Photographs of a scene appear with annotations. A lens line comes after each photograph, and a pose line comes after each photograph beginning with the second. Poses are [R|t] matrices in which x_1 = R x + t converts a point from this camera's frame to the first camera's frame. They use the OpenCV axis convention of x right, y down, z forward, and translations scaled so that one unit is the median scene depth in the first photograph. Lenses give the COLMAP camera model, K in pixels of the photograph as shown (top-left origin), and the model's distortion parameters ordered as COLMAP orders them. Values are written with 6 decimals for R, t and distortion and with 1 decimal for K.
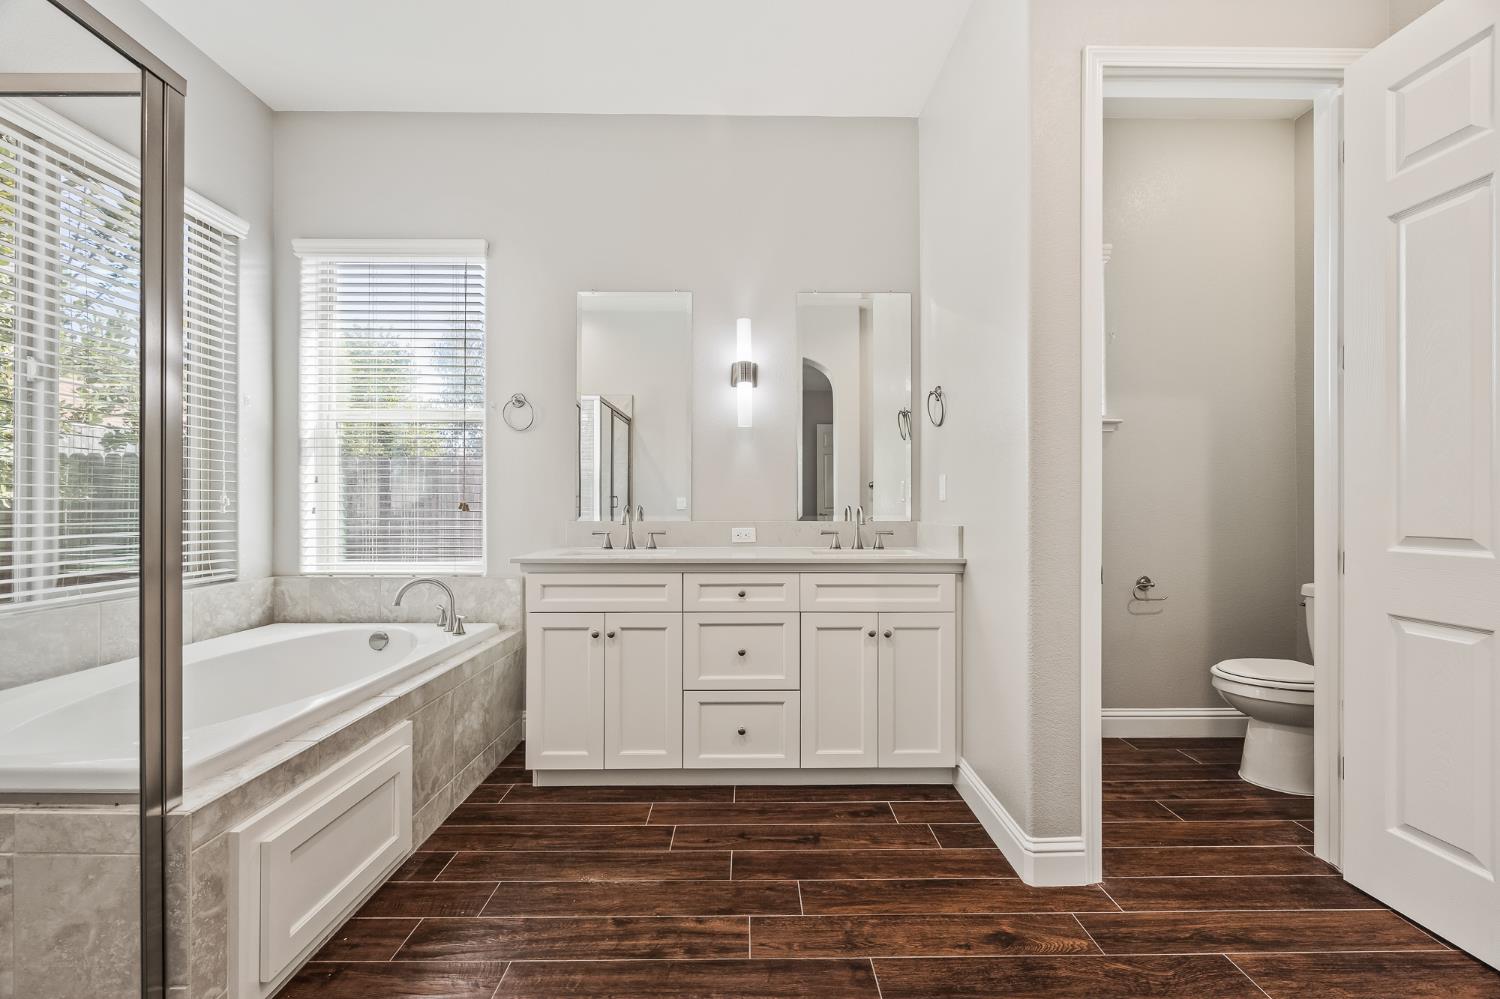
lens RADIAL K [[580.2, 0, 754.2], [0, 580.2, 502.3], [0, 0, 1]] dist [0.008346, -0.000417]
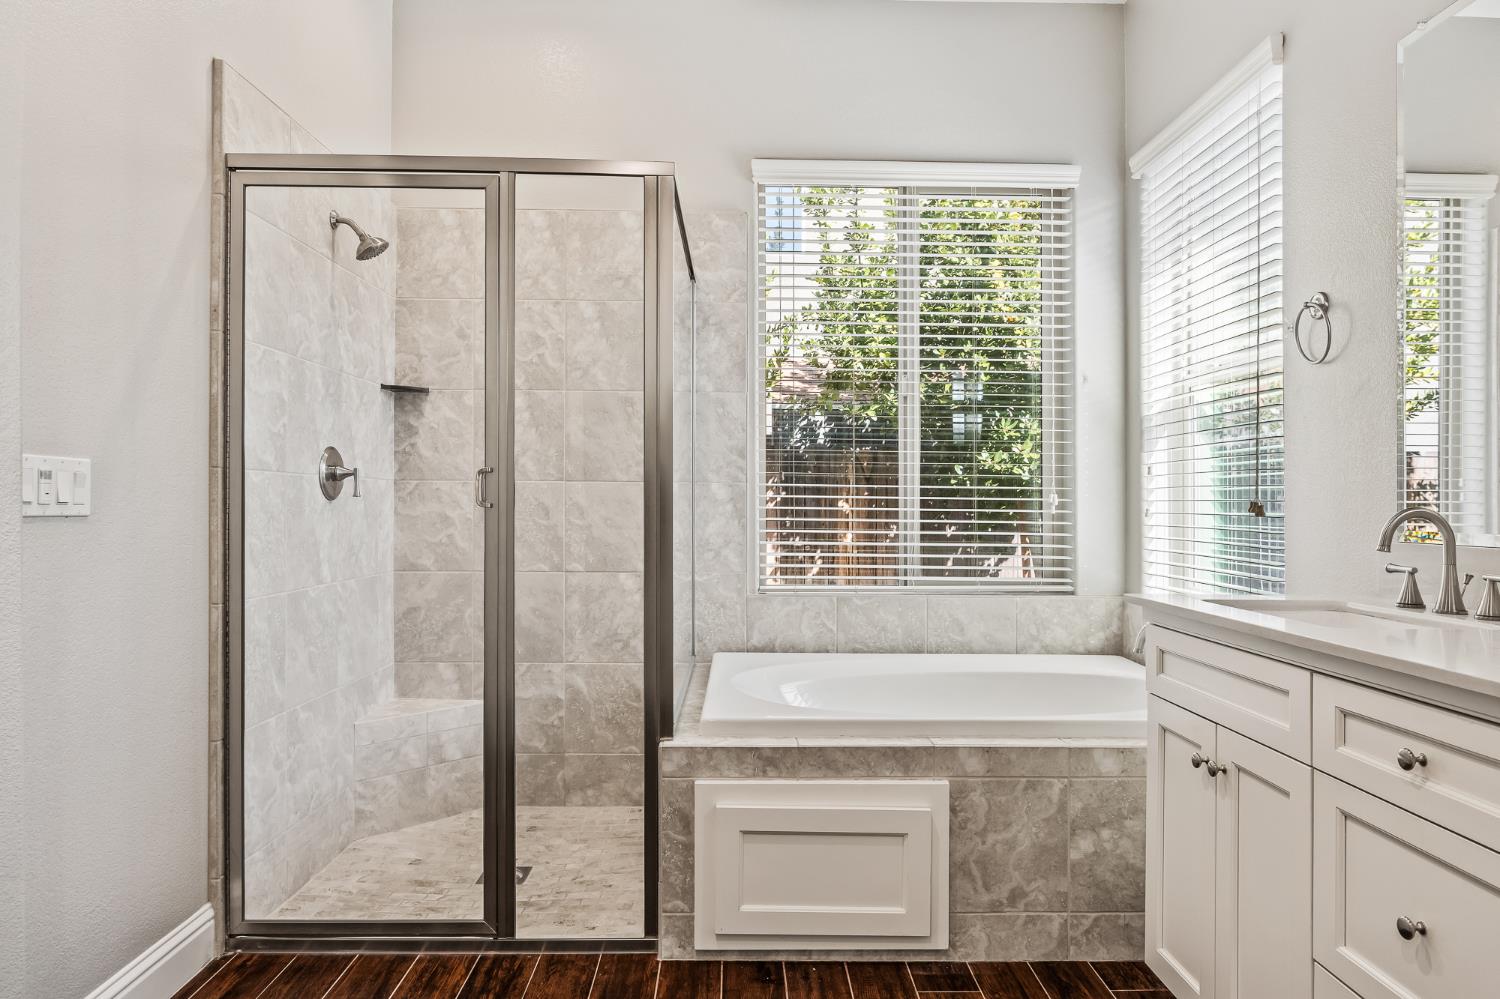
lens RADIAL K [[966.2, 0, 751.0], [0, 966.2, 498.3], [0, 0, 1]] dist [0.006665, 0.001261]
pose [[0.001656, -0.001148, -0.999998, 0.632211], [-0.002358, 0.999997, -0.001152, -0.000178], [0.999996, 0.002359, 0.001653, 0.674368]]
